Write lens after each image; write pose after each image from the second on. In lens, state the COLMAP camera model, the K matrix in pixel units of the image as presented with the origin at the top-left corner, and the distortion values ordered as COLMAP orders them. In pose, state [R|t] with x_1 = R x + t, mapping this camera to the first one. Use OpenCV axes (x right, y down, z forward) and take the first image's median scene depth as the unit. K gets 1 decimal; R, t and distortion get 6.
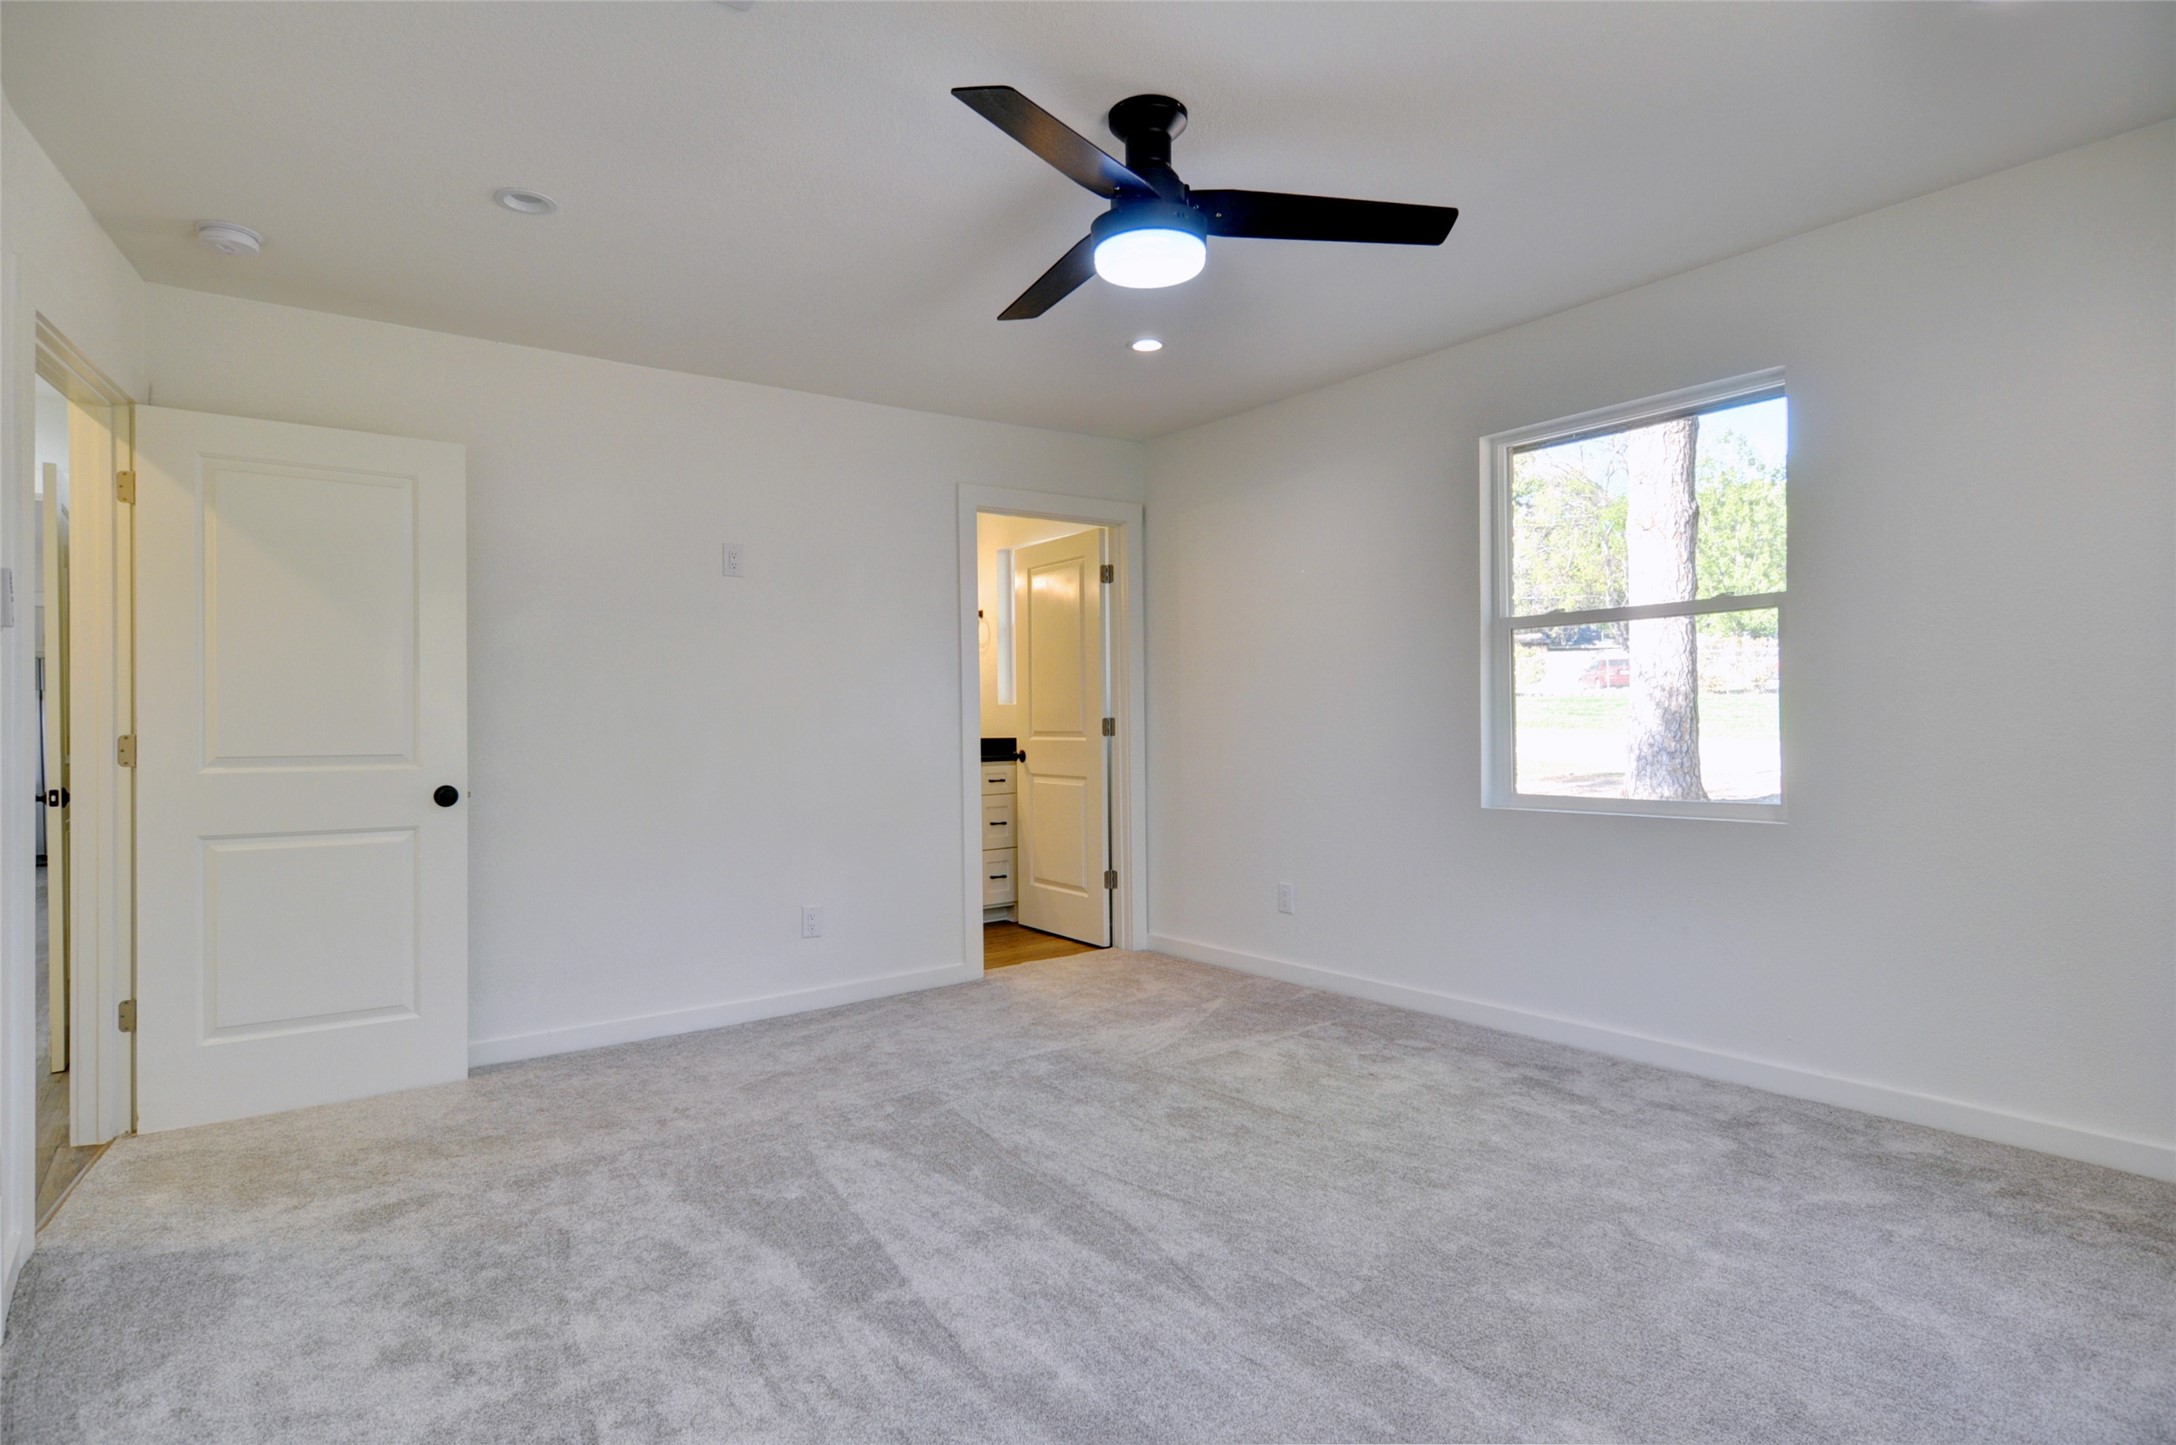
lens RADIAL K [[1162.5, 0, 1089.1], [0, 1162.5, 717.1], [0, 0, 1]] dist [0.019318, -0.005985]
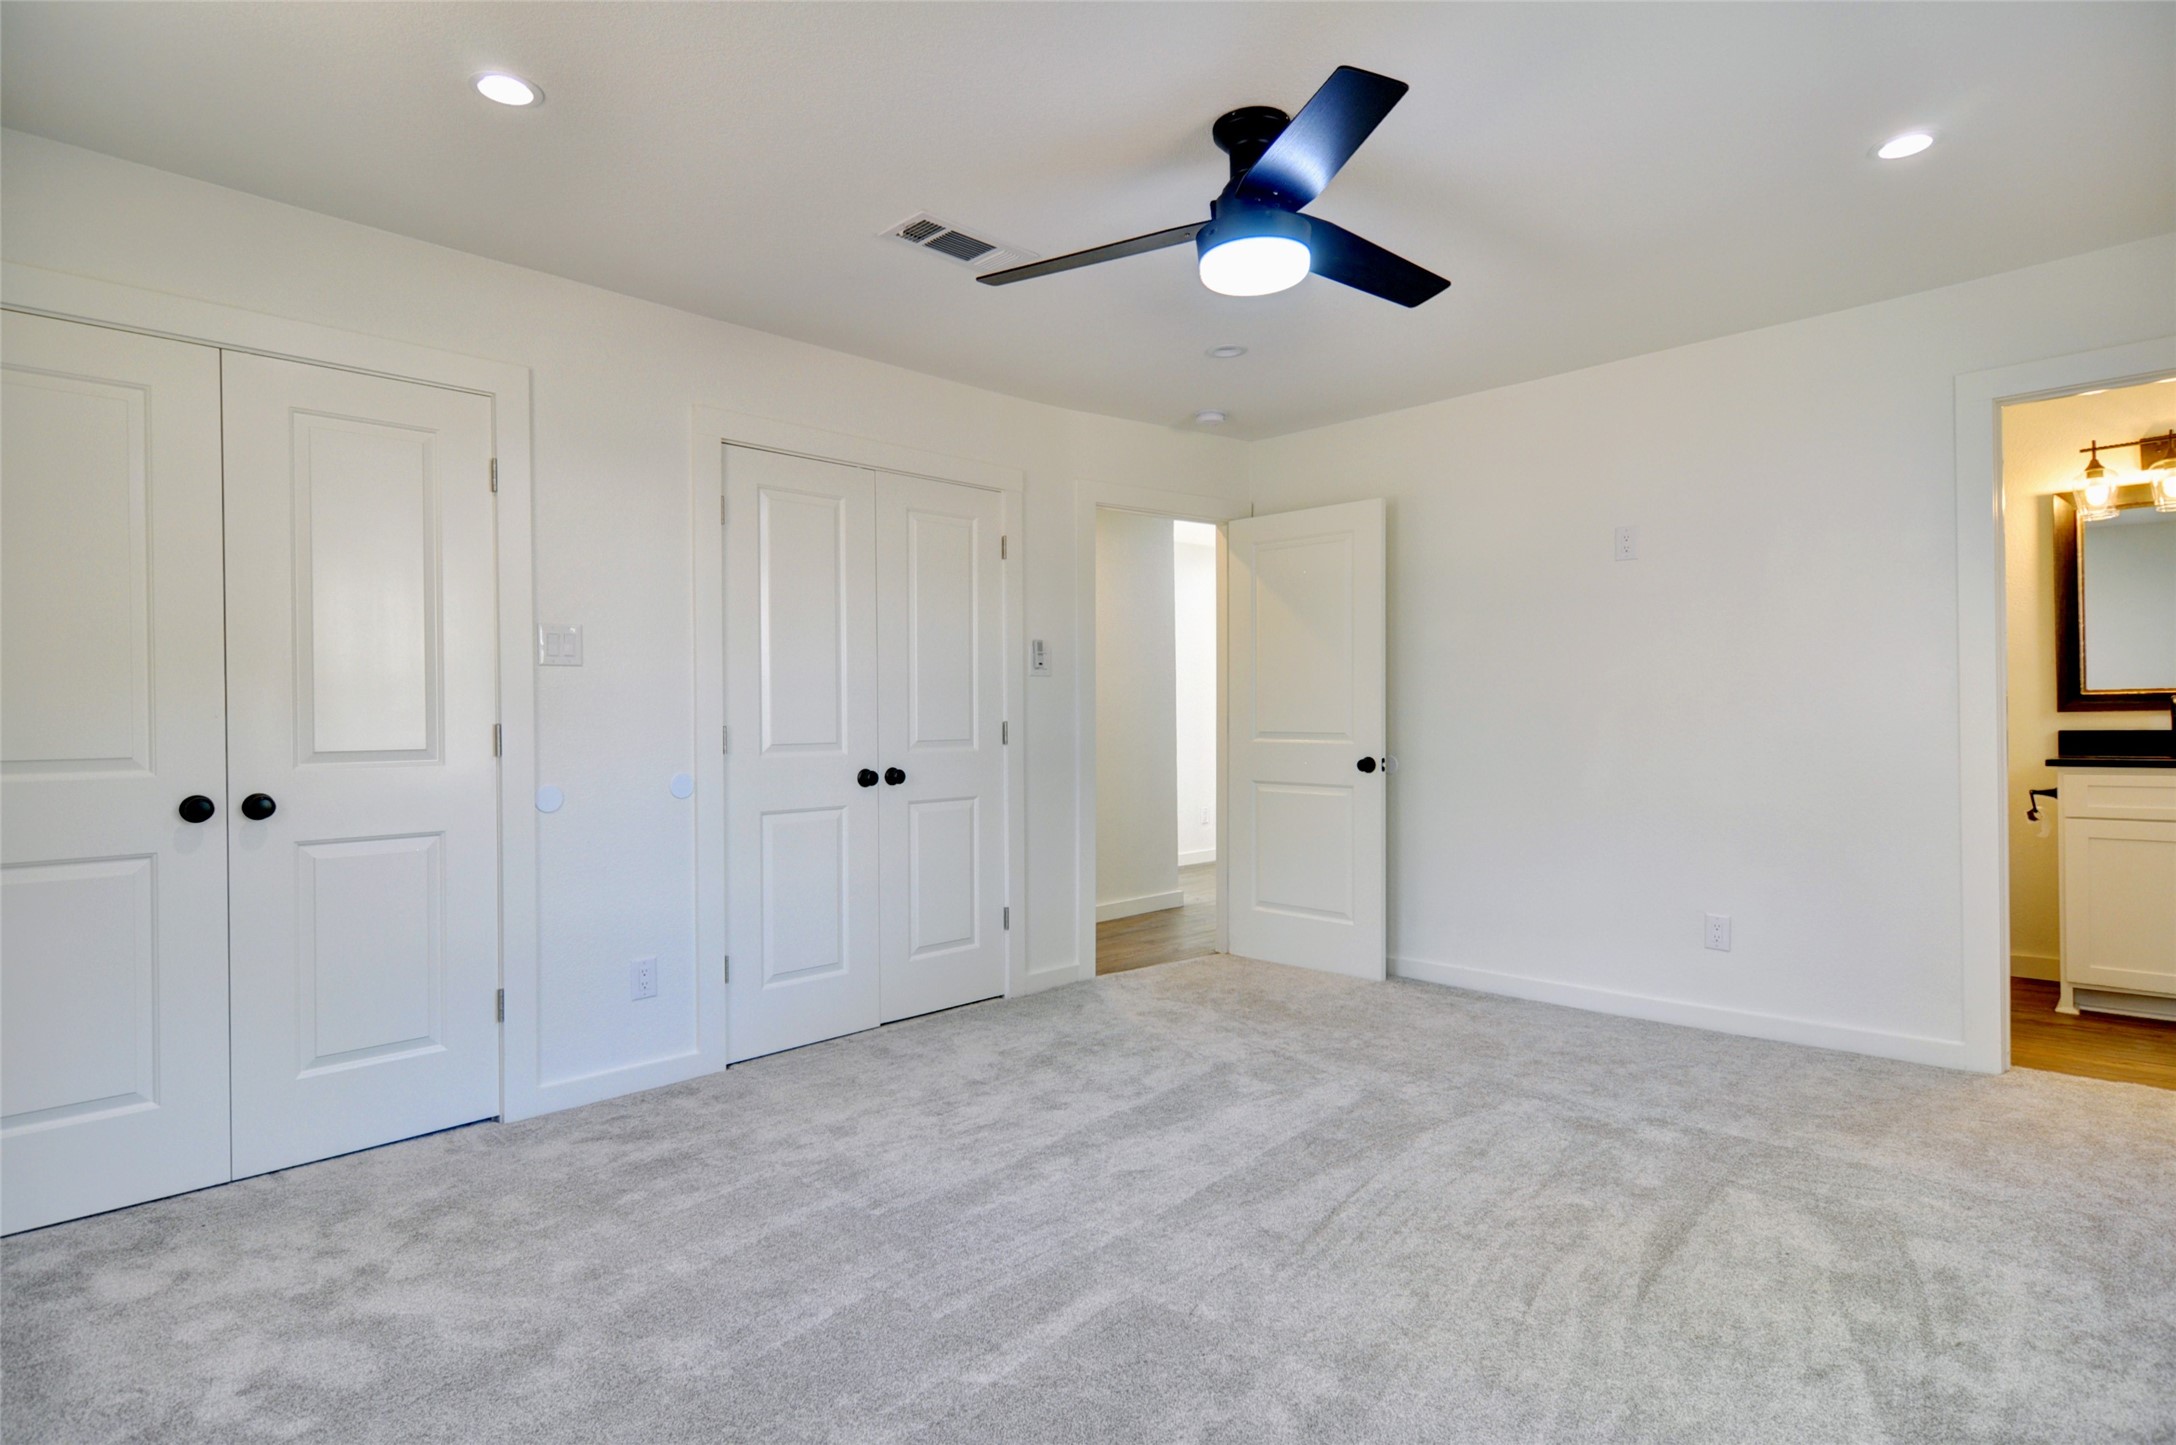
lens RADIAL K [[1162.5, 0, 1093.4], [0, 1162.5, 725.1], [0, 0, 1]] dist [0.019318, -0.005985]
pose [[0.149588, 0.015472, -0.988627, 0.721956], [0.006784, 0.999838, 0.016674, -0.002304], [0.988725, -0.009201, 0.149459, 0.500195]]
